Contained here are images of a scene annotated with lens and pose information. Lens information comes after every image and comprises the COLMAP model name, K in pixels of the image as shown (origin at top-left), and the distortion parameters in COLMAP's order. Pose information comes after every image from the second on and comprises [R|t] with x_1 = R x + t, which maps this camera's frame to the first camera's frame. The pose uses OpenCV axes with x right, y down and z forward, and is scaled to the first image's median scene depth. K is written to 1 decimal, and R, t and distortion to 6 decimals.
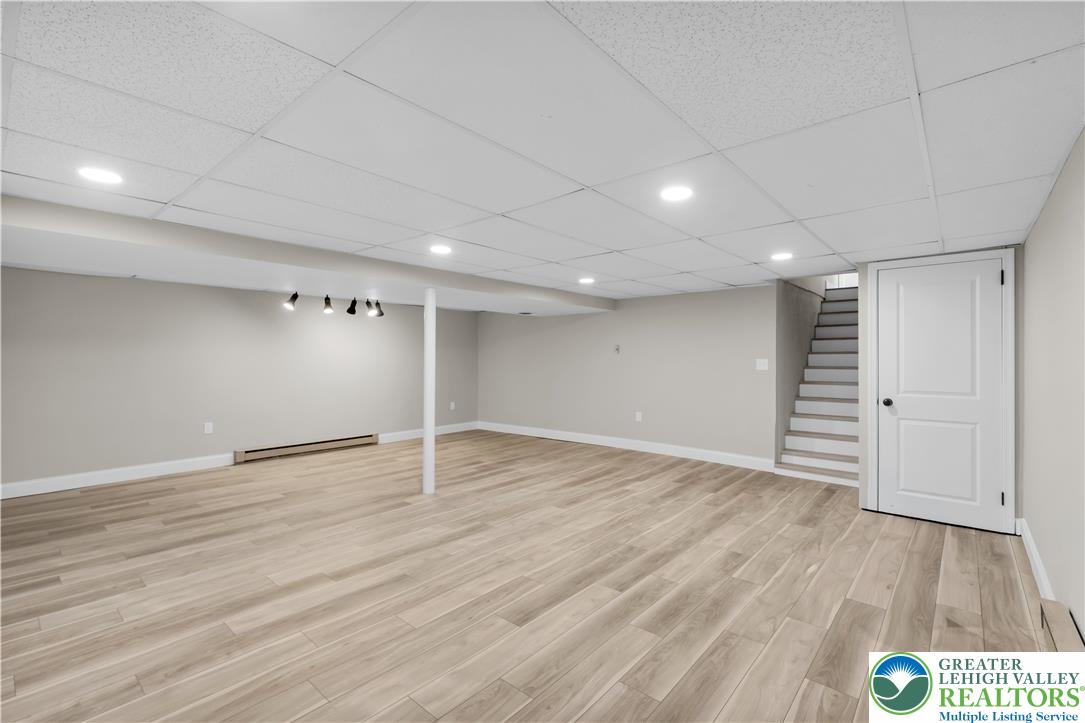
lens RADIAL K [[478.1, 0, 541.4], [0, 478.1, 360.0], [0, 0, 1]] dist [-0.000121, -0.000311]
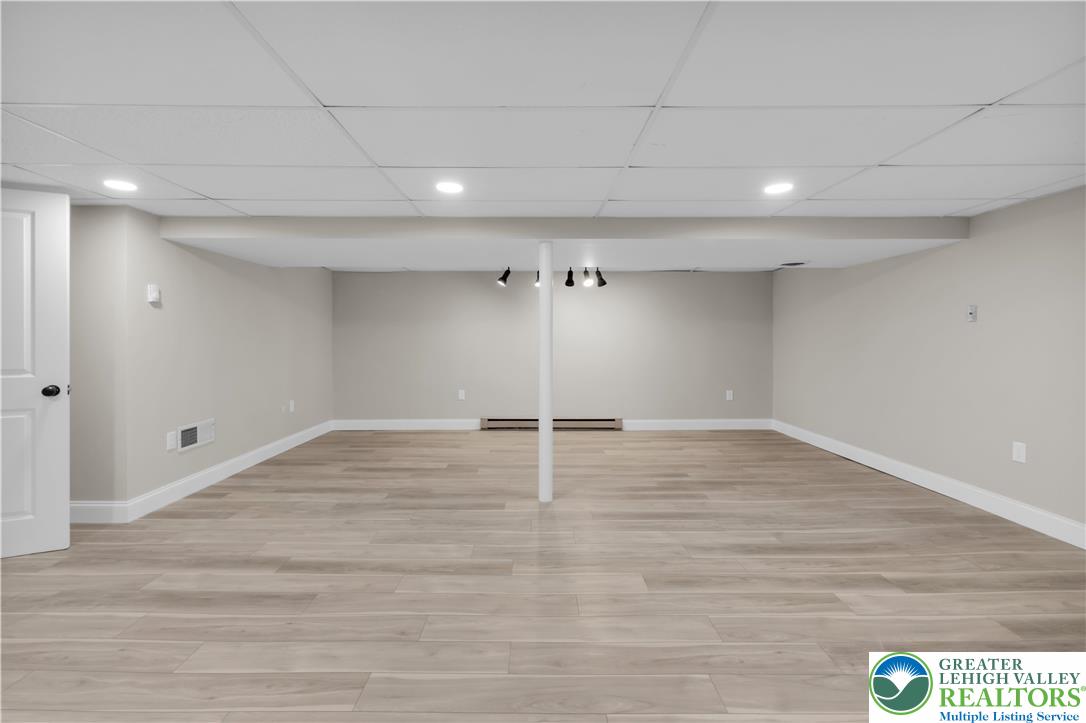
lens RADIAL K [[478.5, 0, 539.7], [0, 478.5, 338.6], [0, 0, 1]] dist [-0.000121, -0.000311]
pose [[0.659006, 0.001528, -0.752136, 0.362704], [-0.002451, 0.999997, -0.000117, 0.008738], [0.752134, 0.001920, 0.659008, 0.475233]]
